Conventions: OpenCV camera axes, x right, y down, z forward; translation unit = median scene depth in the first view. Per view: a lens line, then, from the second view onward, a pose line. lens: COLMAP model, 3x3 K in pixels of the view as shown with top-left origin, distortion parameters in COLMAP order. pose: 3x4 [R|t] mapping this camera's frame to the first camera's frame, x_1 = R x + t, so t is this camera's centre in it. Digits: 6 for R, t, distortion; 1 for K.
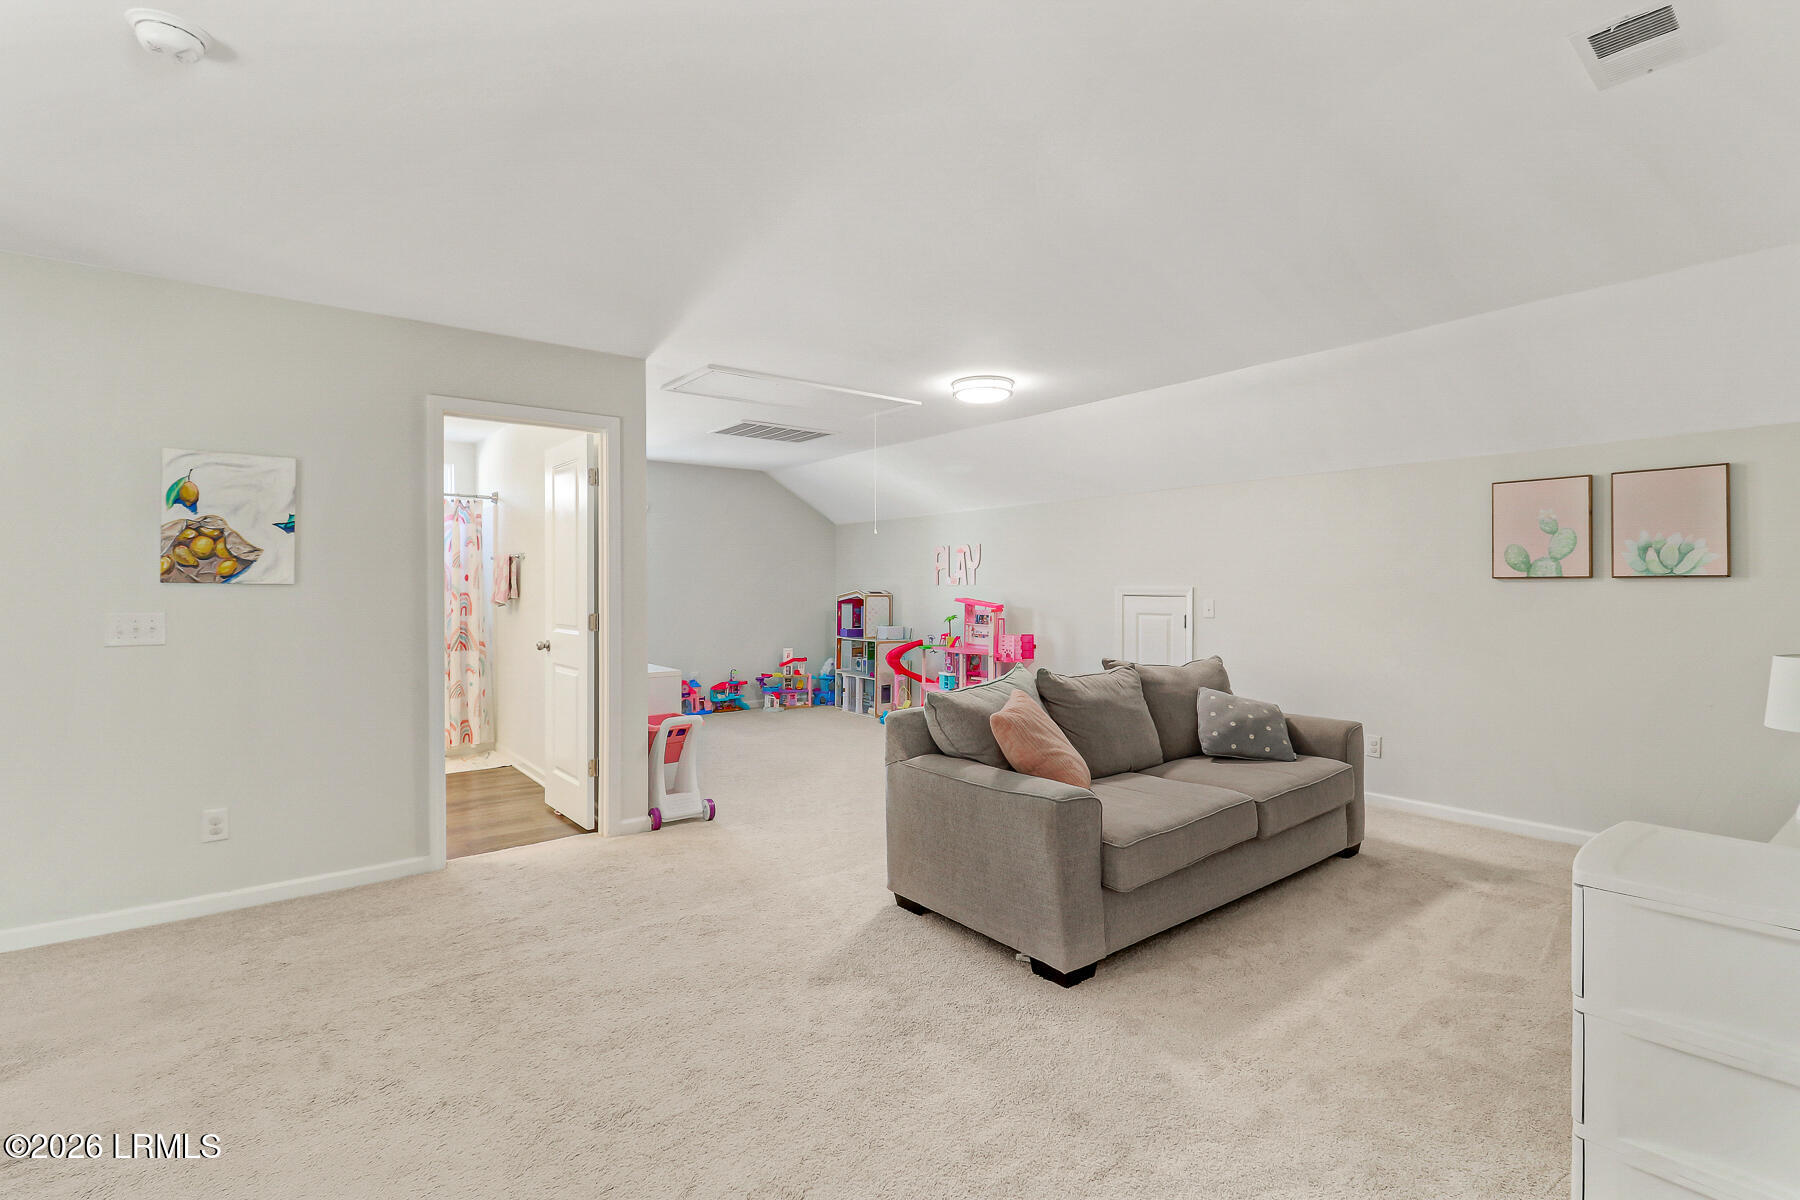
lens RADIAL K [[833.8, 0, 910.7], [0, 833.8, 606.4], [0, 0, 1]] dist [0.013197, -0.011826]
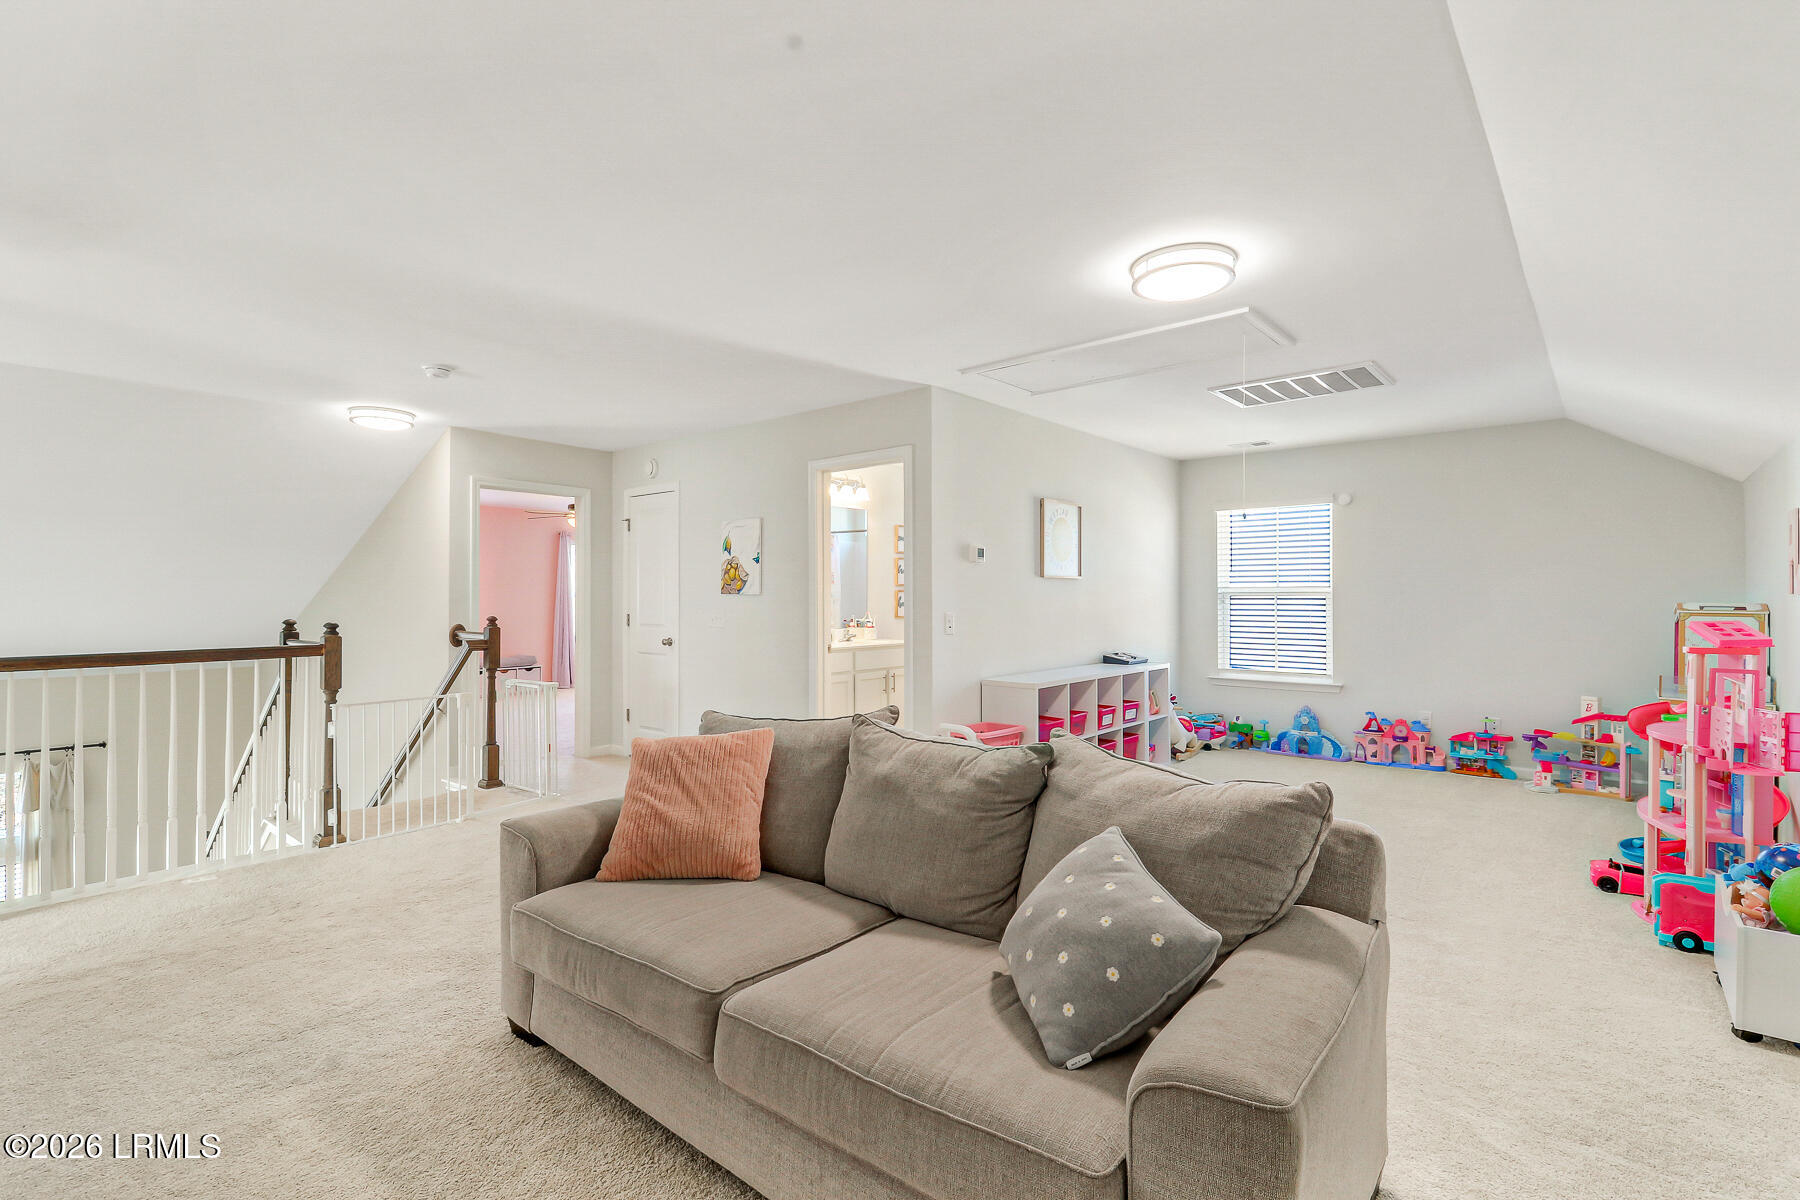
lens RADIAL K [[833.8, 0, 910.7], [0, 833.8, 606.4], [0, 0, 1]] dist [0.013197, -0.011826]
pose [[0.191156, 0.007554, -0.981531, 0.885137], [-0.024834, 0.999688, 0.002857, -0.014107], [0.981245, 0.023829, 0.191284, 0.924516]]
